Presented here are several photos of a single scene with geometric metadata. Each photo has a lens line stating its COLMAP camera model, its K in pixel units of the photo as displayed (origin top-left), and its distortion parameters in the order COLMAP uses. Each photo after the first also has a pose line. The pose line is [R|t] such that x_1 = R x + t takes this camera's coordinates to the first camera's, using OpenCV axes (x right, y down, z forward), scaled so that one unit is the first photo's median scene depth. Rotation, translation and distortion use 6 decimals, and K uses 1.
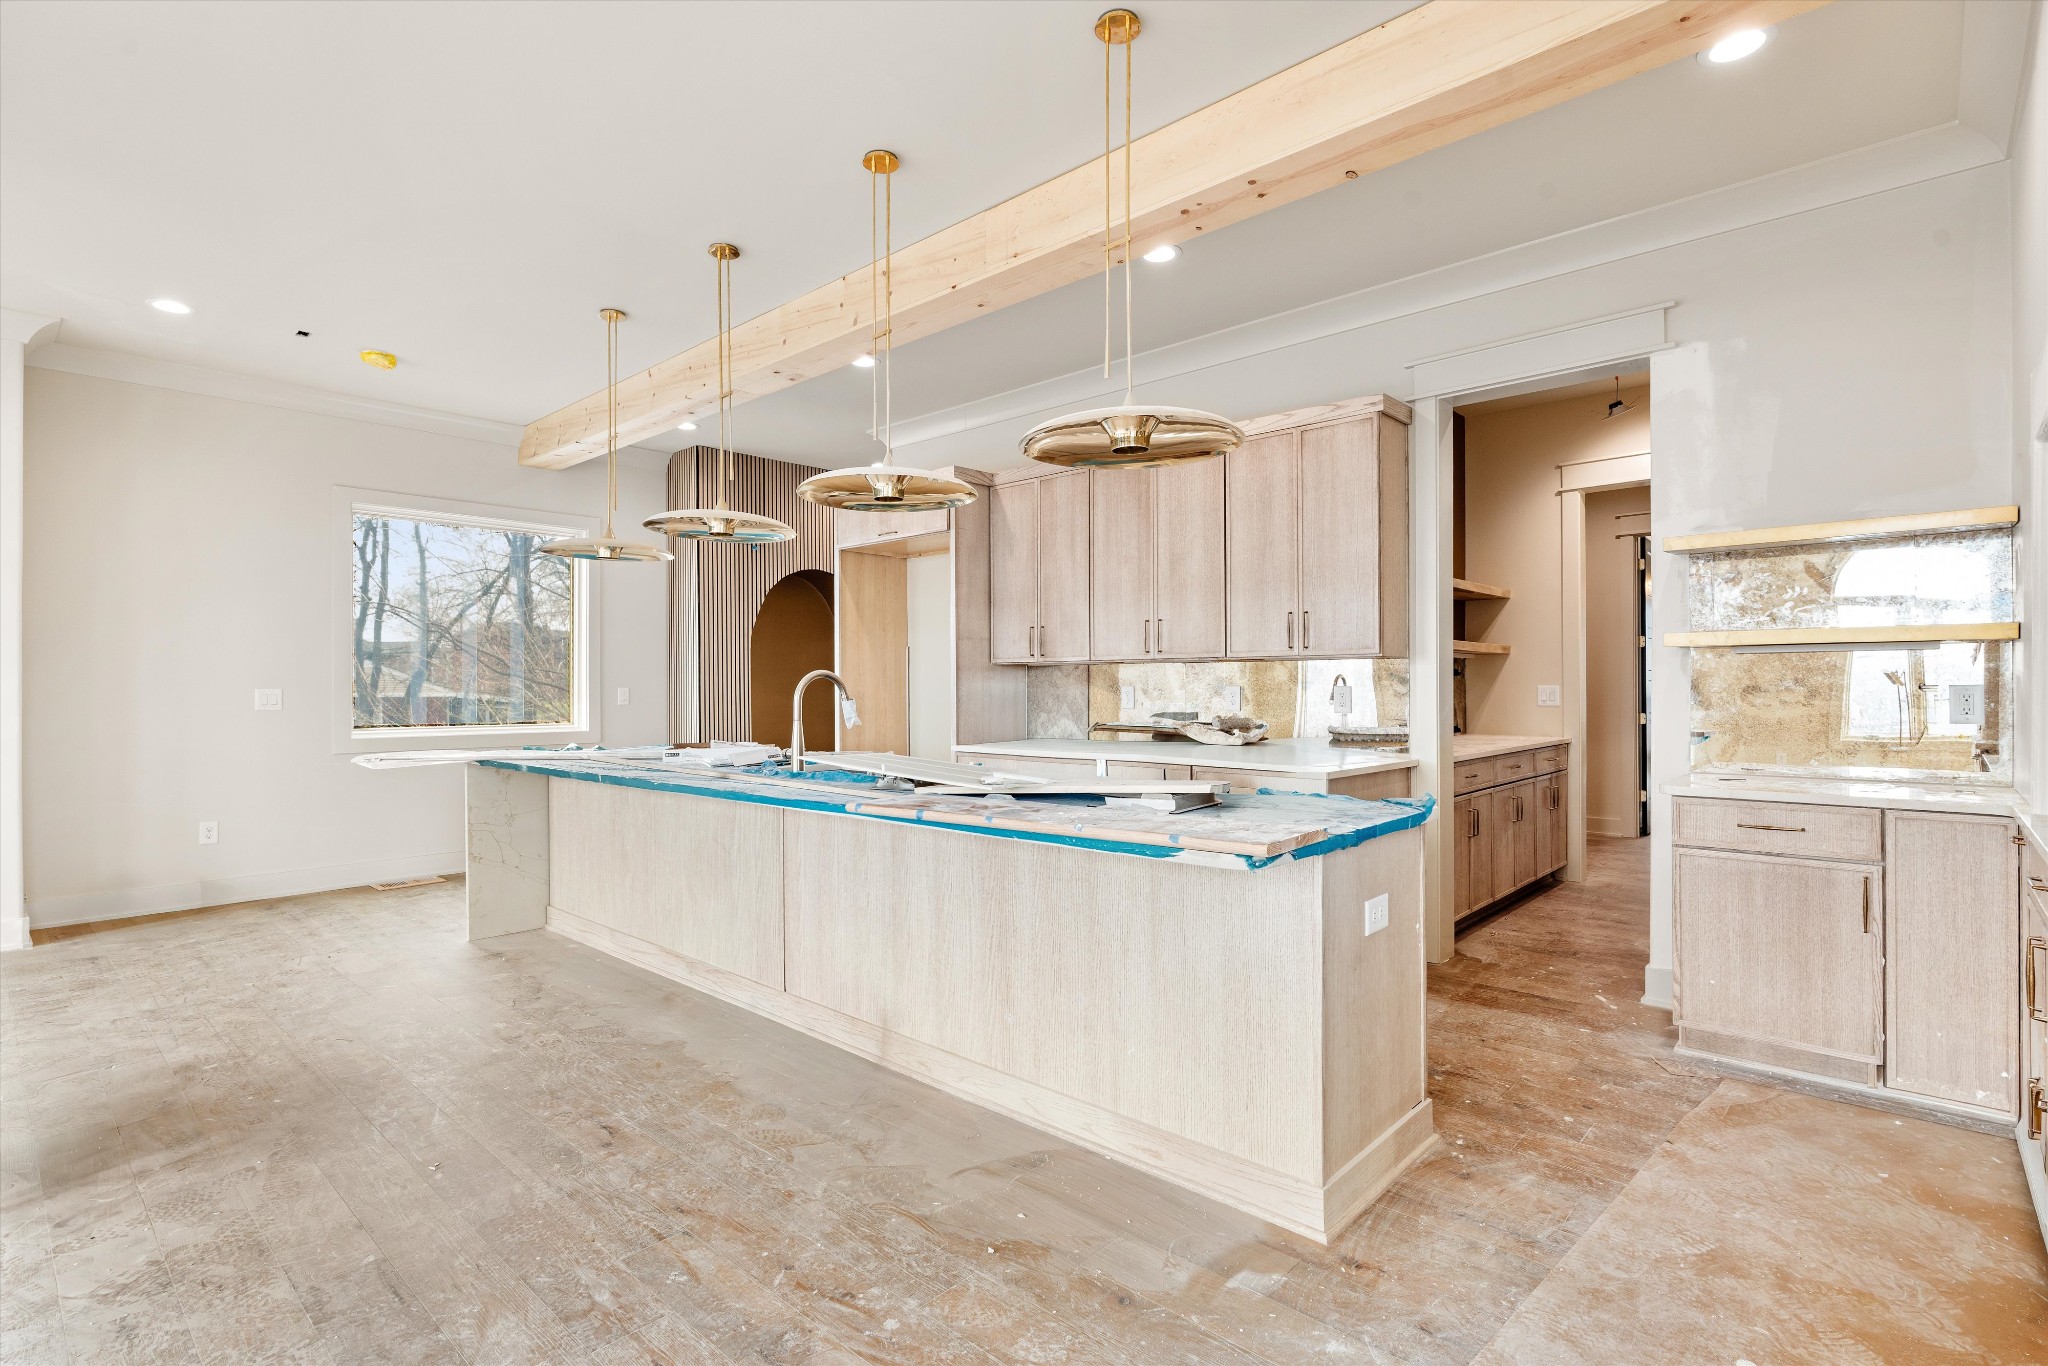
lens RADIAL K [[955.6, 0, 1015.0], [0, 955.6, 685.5], [0, 0, 1]] dist [0.000021, -0.001113]
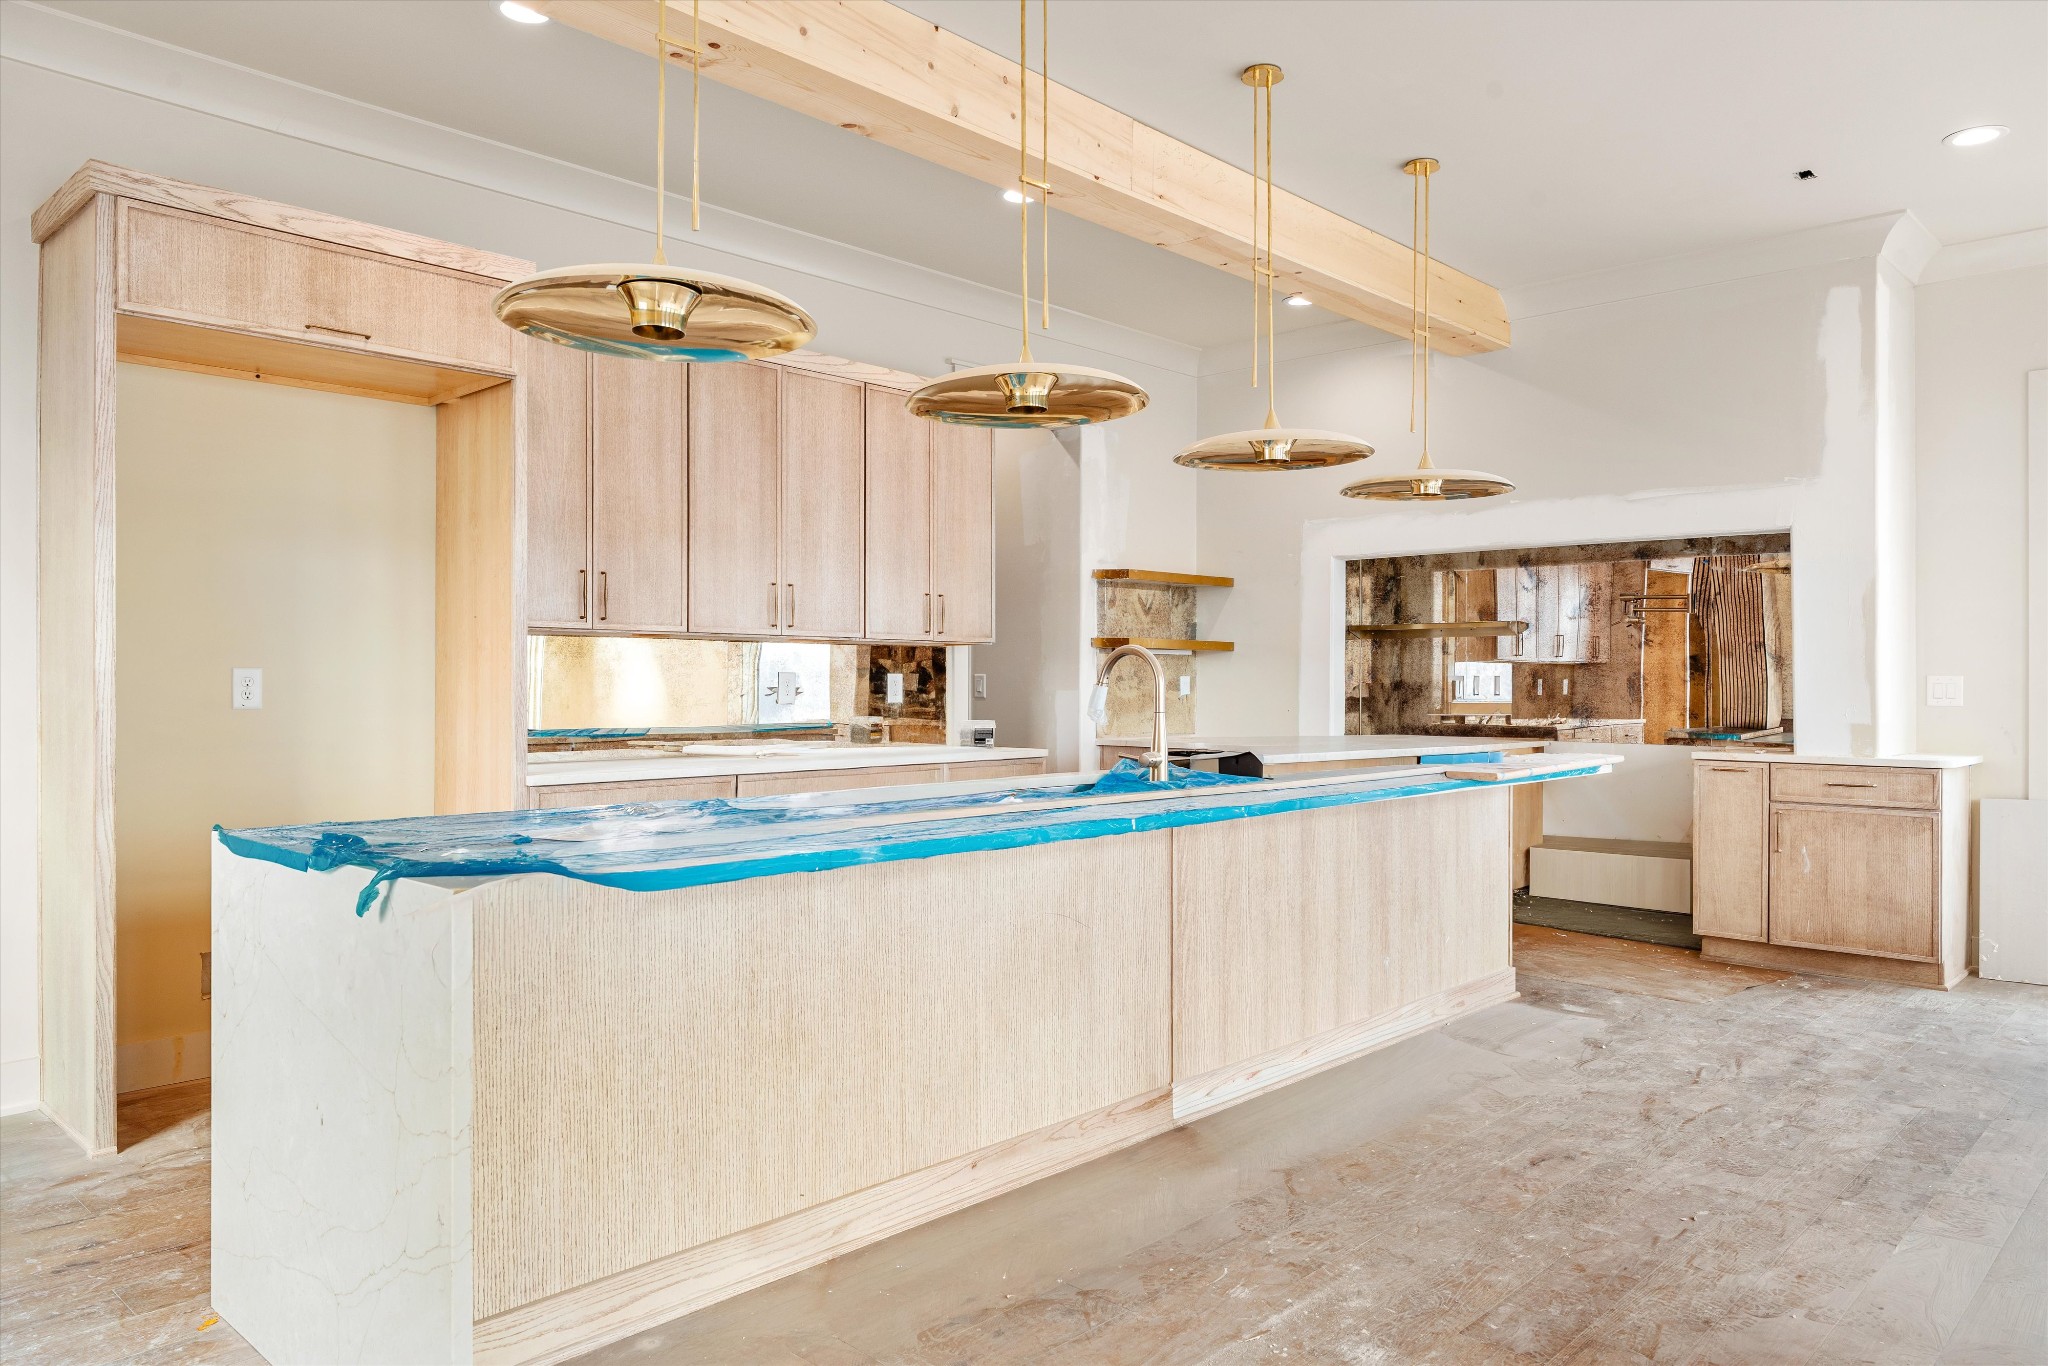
lens RADIAL K [[1350.5, 0, 1016.6], [0, 1350.5, 684.2], [0, 0, 1]] dist [-0.001816, 0.006057]
pose [[0.038912, -0.002665, 0.999239, -1.704108], [-0.005853, 0.999979, 0.002895, 0.013904], [-0.999225, -0.005961, 0.038896, 1.435156]]
